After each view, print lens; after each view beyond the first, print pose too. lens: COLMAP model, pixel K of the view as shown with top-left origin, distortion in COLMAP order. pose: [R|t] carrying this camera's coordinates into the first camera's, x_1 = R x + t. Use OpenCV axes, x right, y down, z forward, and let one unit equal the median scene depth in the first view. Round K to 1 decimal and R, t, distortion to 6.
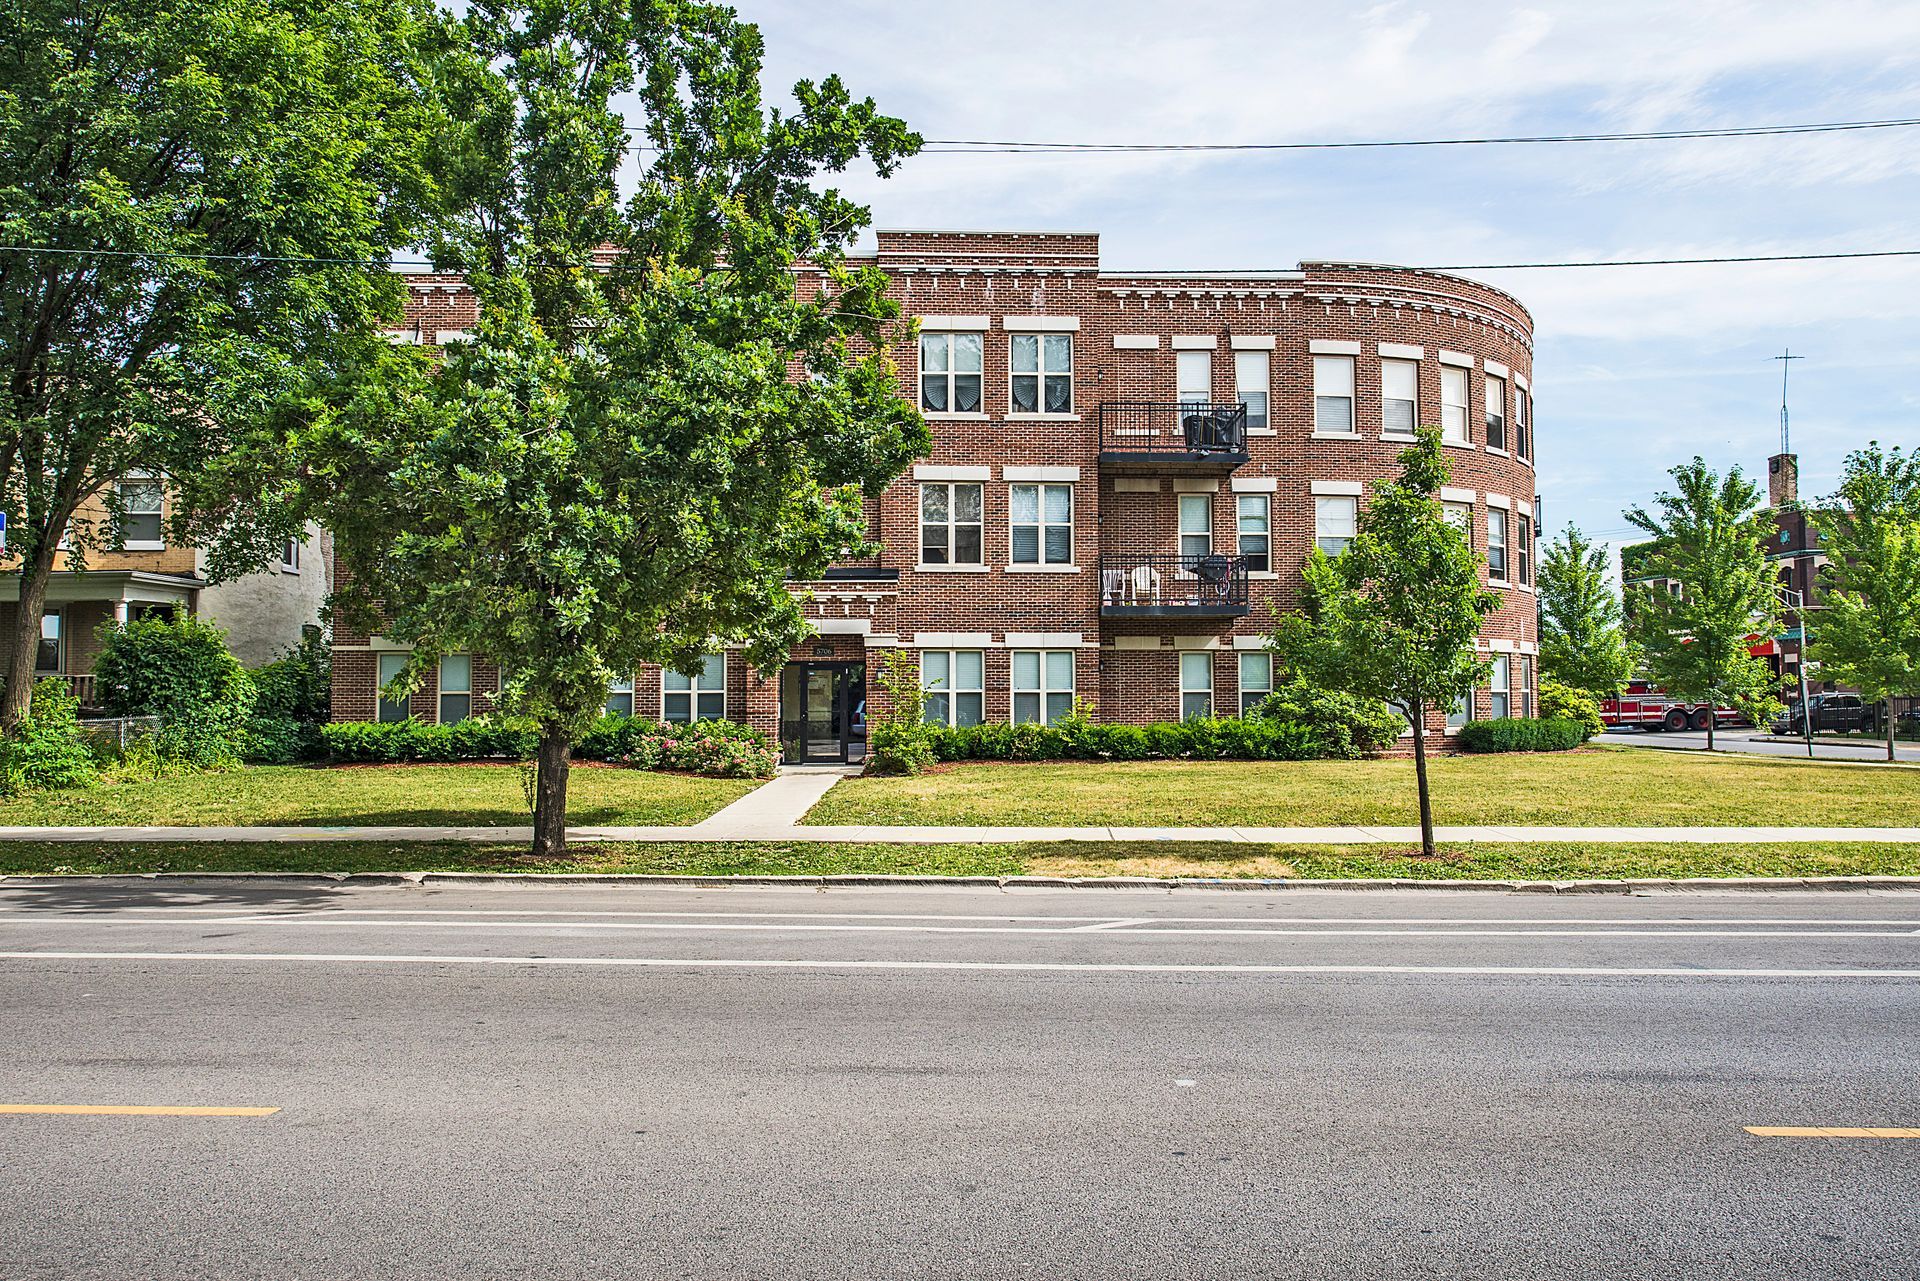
lens RADIAL K [[966.4, 0, 960.0], [0, 966.4, 640.5], [0, 0, 1]] dist [0.002540, -0.000072]
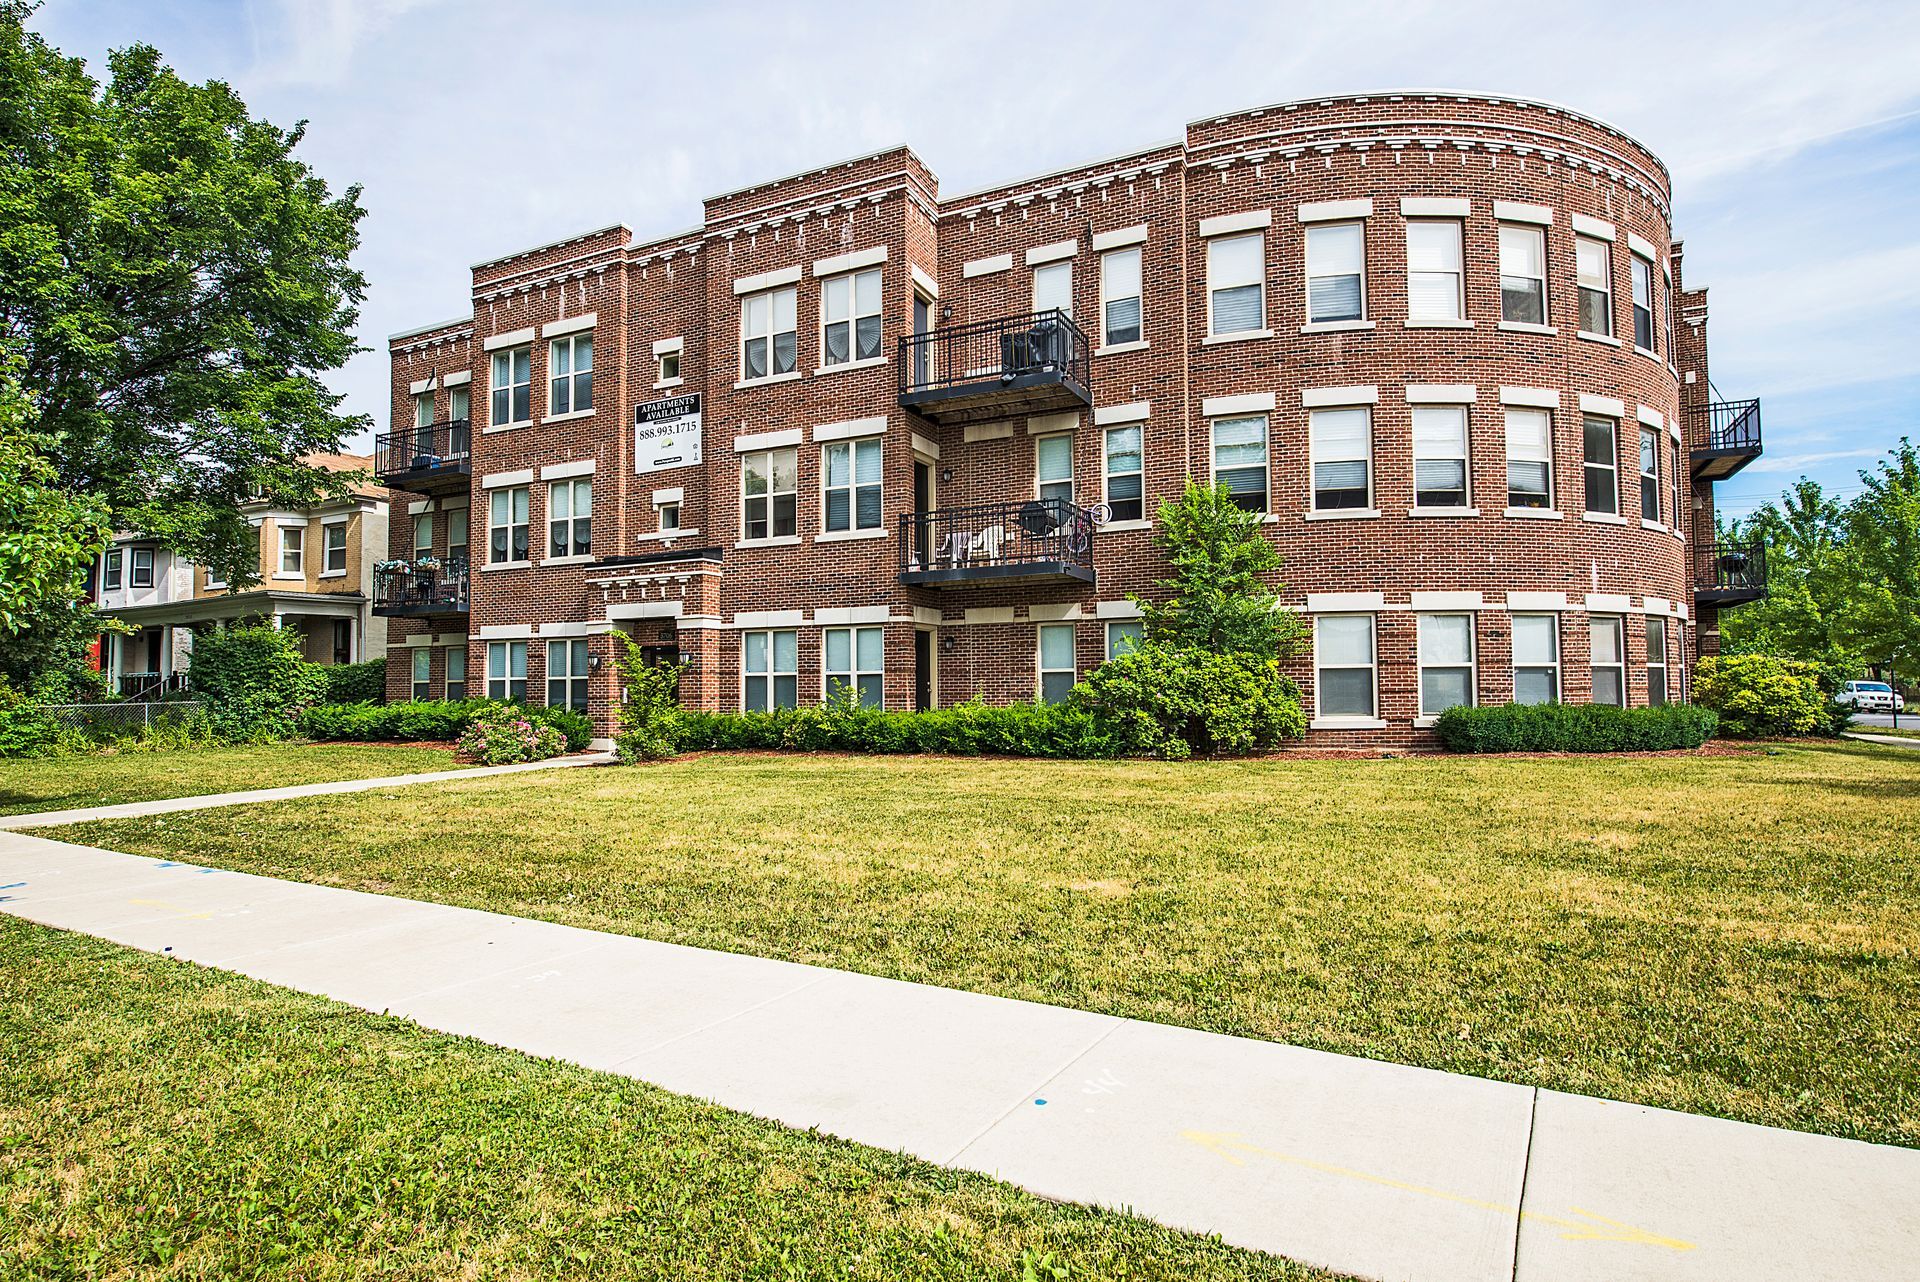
lens RADIAL K [[851.3, 0, 882.6], [0, 851.3, 636.3], [0, 0, 1]] dist [-0.000474, -0.000414]
pose [[0.926336, -0.028986, -0.375581, 0.395172], [0.029763, 0.999550, -0.003734, 0.021845], [0.375520, -0.007720, 0.926782, 0.277659]]
